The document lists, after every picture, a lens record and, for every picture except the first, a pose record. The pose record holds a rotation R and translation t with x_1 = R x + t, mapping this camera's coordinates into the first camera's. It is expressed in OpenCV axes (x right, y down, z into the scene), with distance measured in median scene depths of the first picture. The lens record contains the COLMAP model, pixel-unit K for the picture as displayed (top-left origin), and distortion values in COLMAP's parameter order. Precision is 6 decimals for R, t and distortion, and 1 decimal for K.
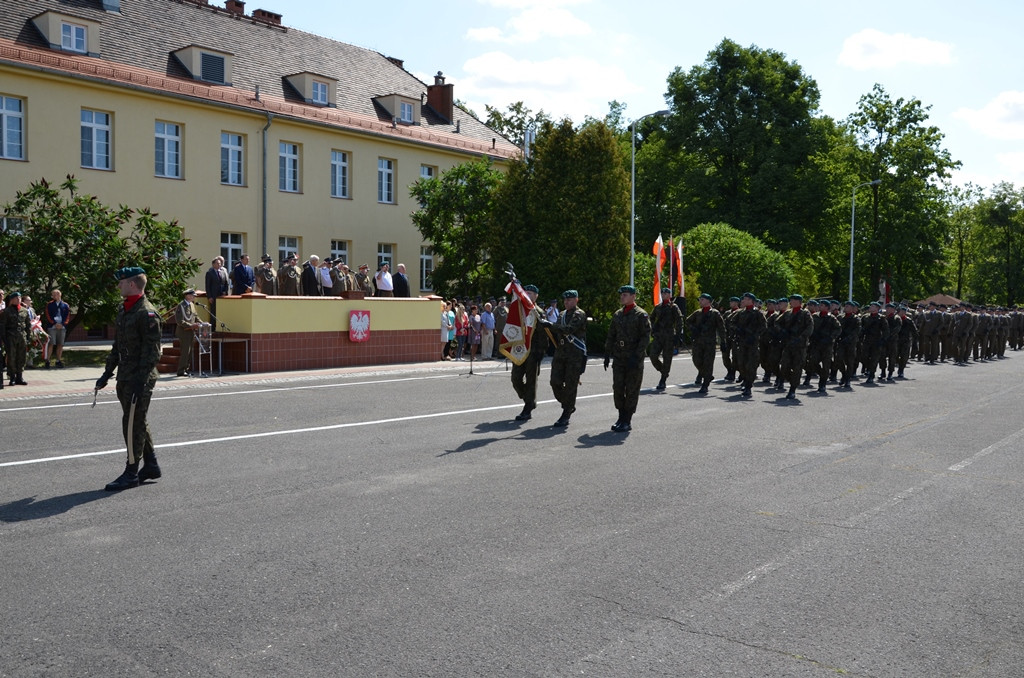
lens RADIAL K [[897.6, 0, 518.7], [0, 897.6, 383.8], [0, 0, 1]] dist [-0.055613, 0.042715]
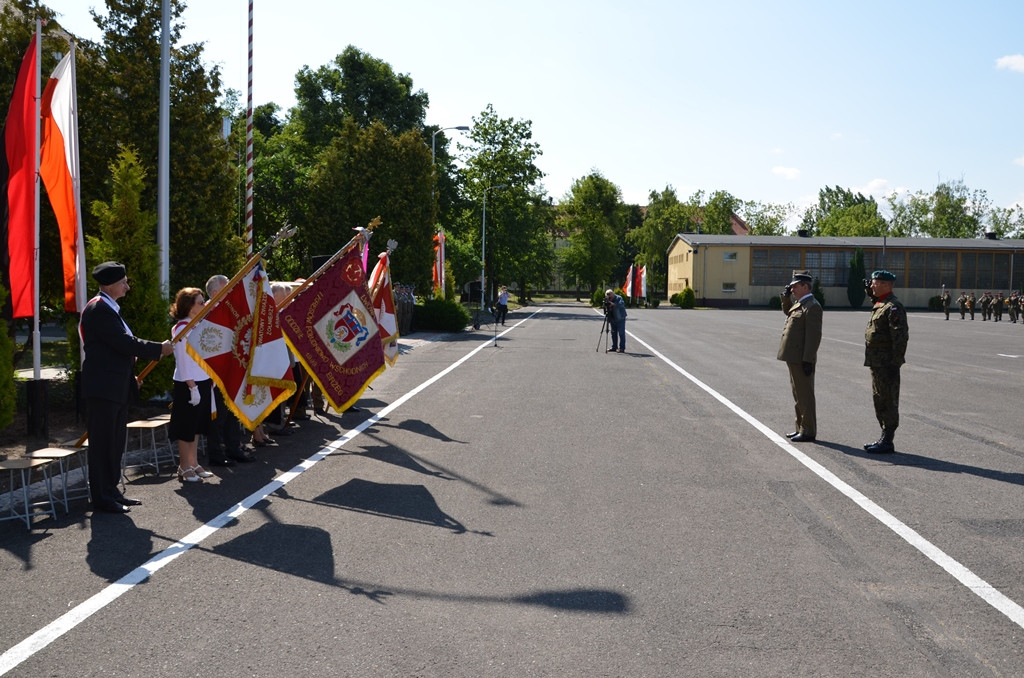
lens RADIAL K [[897.6, 0, 516.9], [0, 897.6, 365.0], [0, 0, 1]] dist [-0.055613, 0.042715]
pose [[0.809589, -0.052682, 0.584628, -0.420106], [0.052191, 0.998480, 0.017701, -0.003745], [-0.584672, 0.016182, 0.811108, -0.009723]]
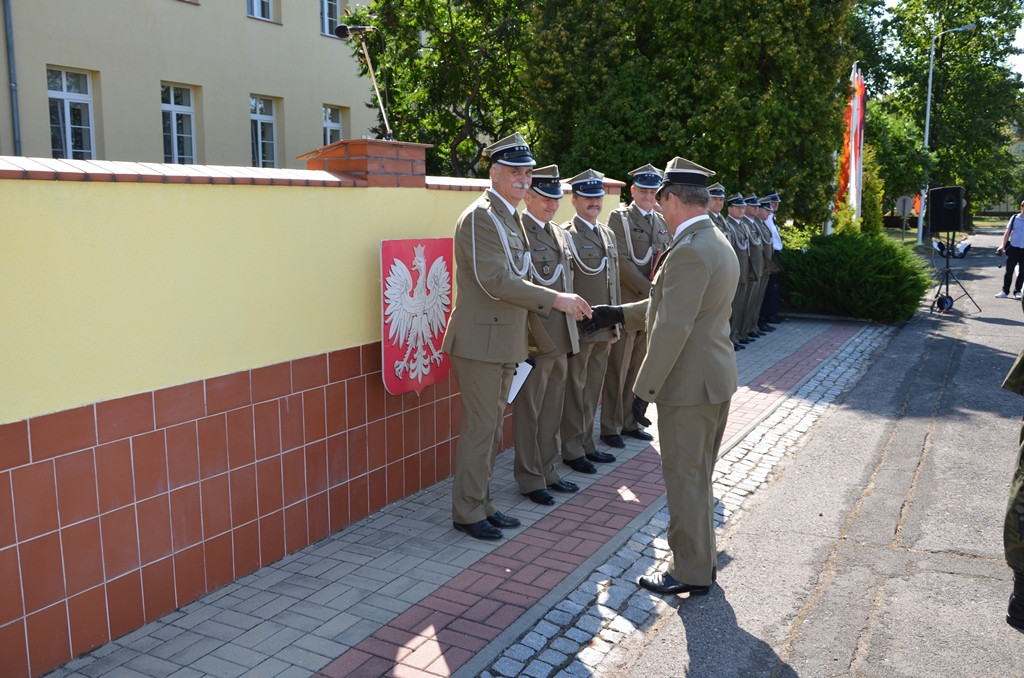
lens RADIAL K [[897.6, 0, 506.0], [0, 897.6, 340.6], [0, 0, 1]] dist [-0.055613, 0.042715]
pose [[0.982781, -0.034841, 0.181461, -0.121051], [0.024174, 0.997865, 0.060670, -0.043907], [-0.183188, -0.055238, 0.981525, 0.493960]]
